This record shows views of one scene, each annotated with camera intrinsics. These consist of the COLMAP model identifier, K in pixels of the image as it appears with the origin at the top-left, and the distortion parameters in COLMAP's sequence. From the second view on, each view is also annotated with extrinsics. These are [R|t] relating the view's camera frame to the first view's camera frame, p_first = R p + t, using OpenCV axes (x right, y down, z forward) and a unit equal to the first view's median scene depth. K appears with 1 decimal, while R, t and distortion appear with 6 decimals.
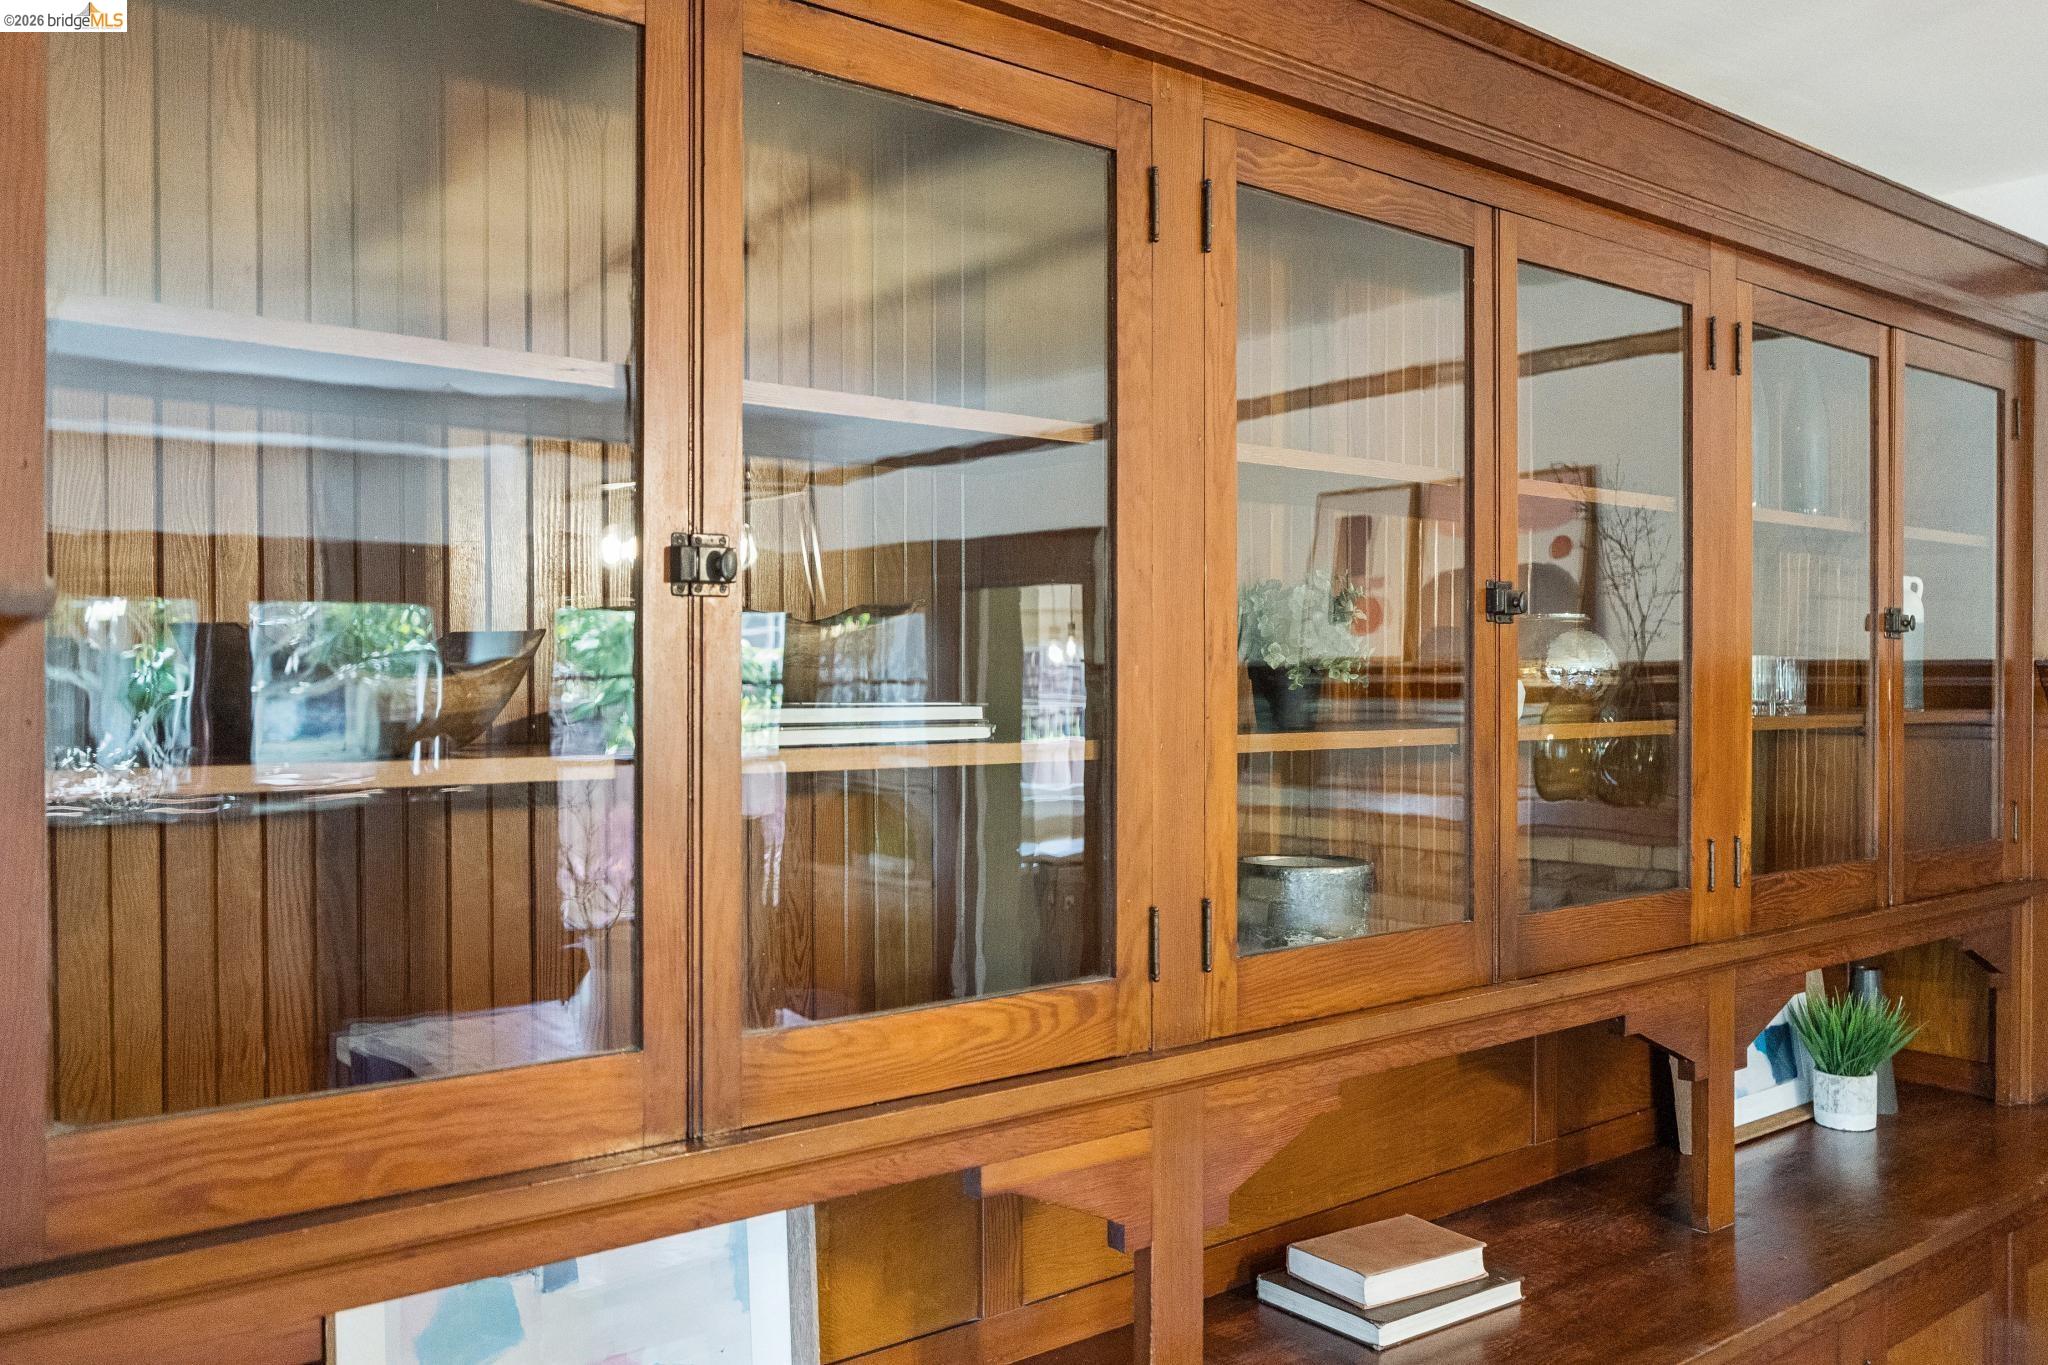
lens RADIAL K [[1634.4, 0, 1031.5], [0, 1634.4, 676.1], [0, 0, 1]] dist [0.000392, 0.000264]
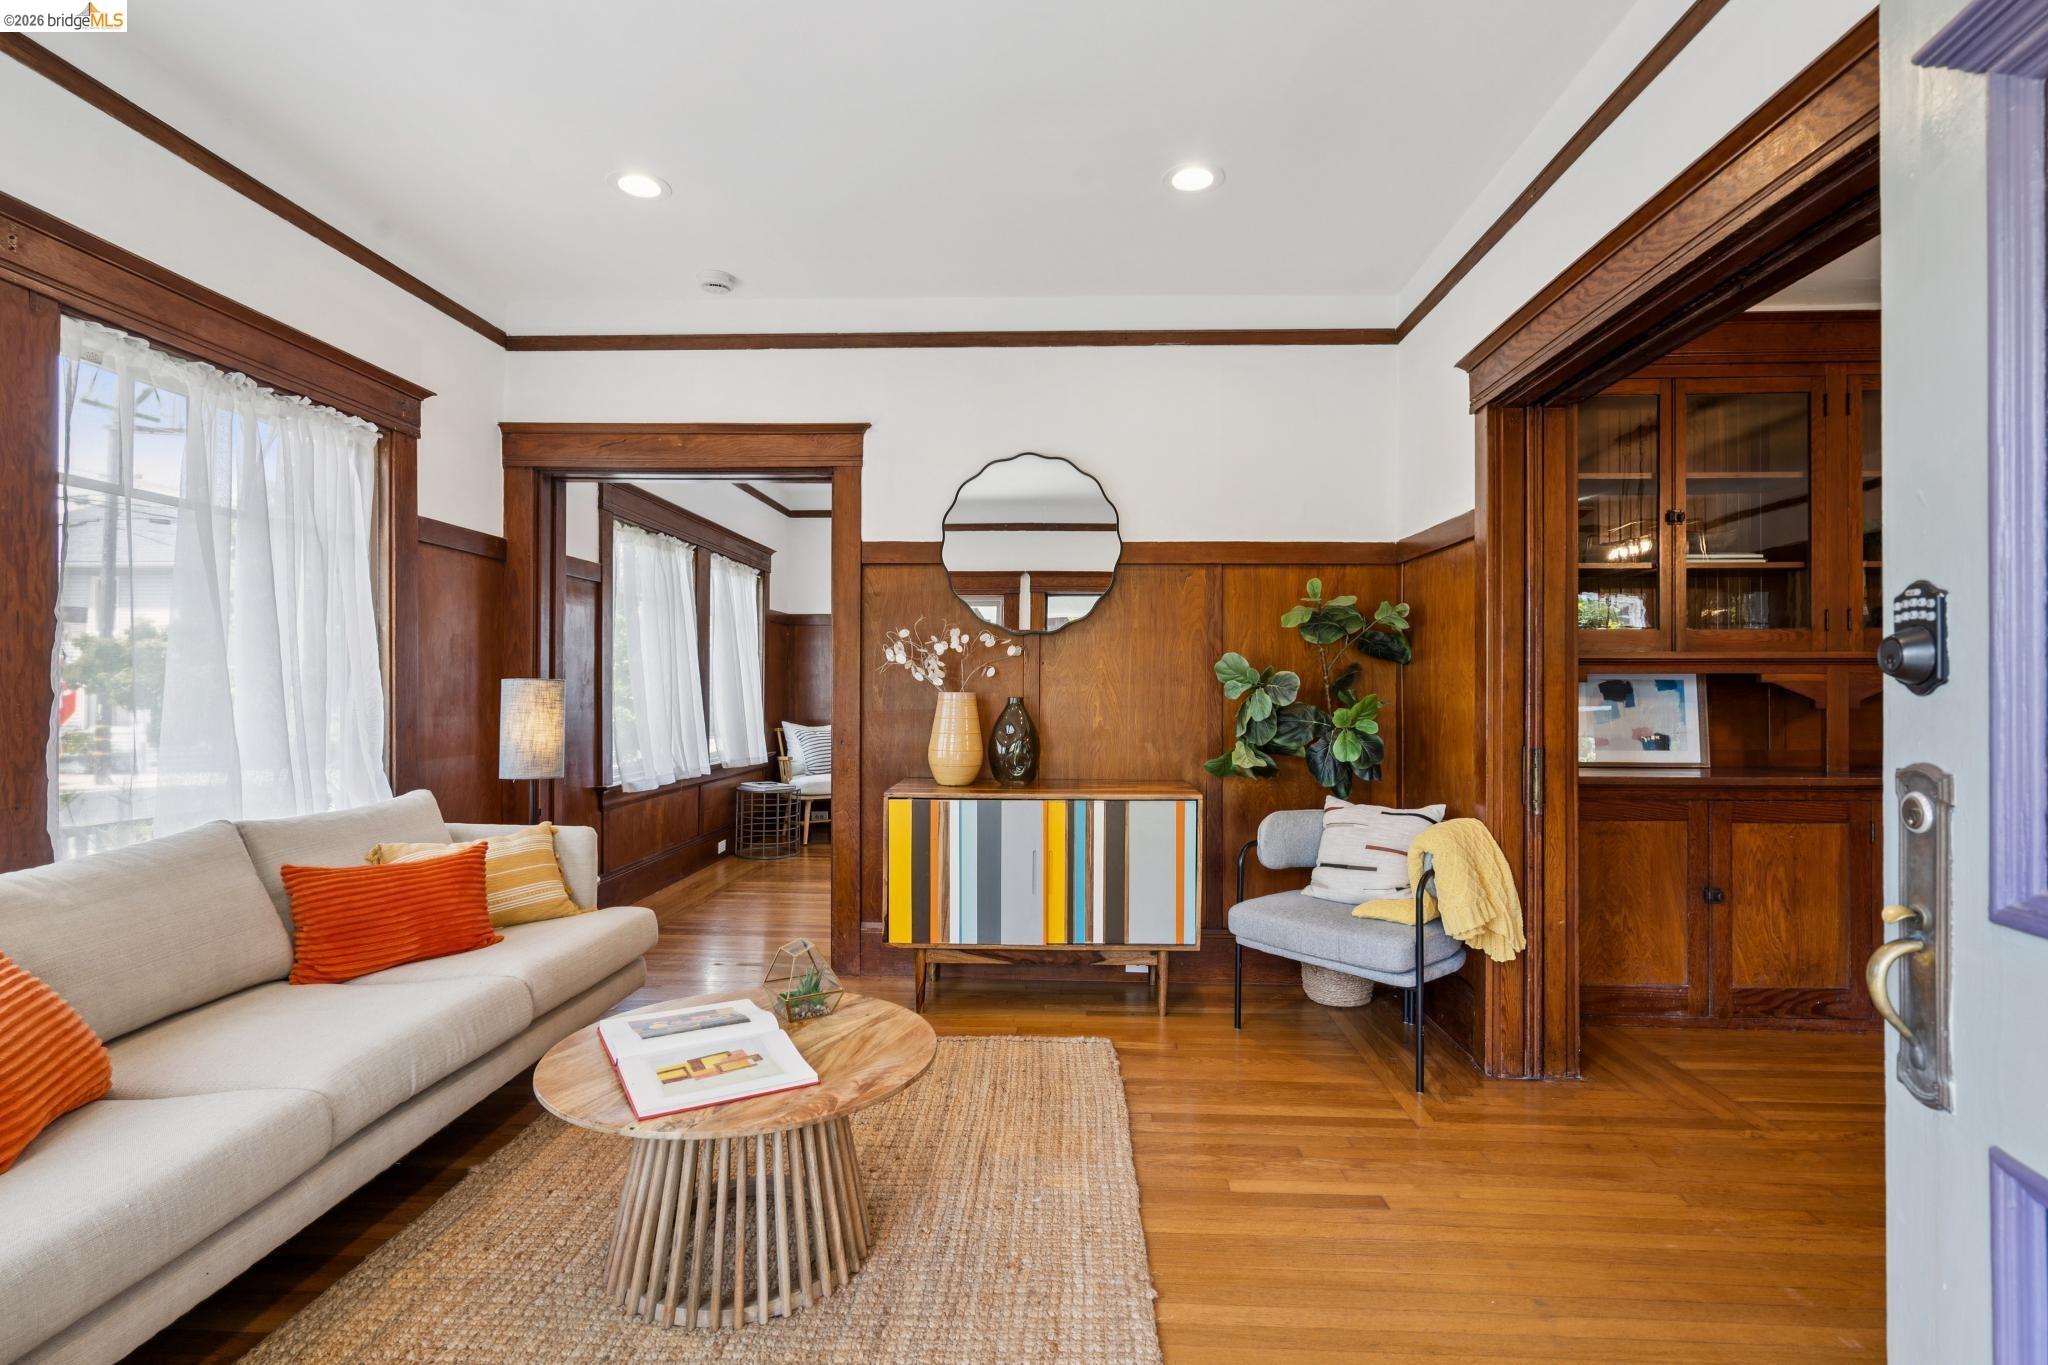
lens RADIAL K [[977.1, 0, 1028.5], [0, 977.1, 678.0], [0, 0, 1]] dist [0.015390, 0.001426]
pose [[0.750512, -0.009046, -0.660795, 0.186880], [0.000473, 0.999913, -0.013151, 0.314314], [0.660857, 0.009557, 0.750451, -1.674953]]
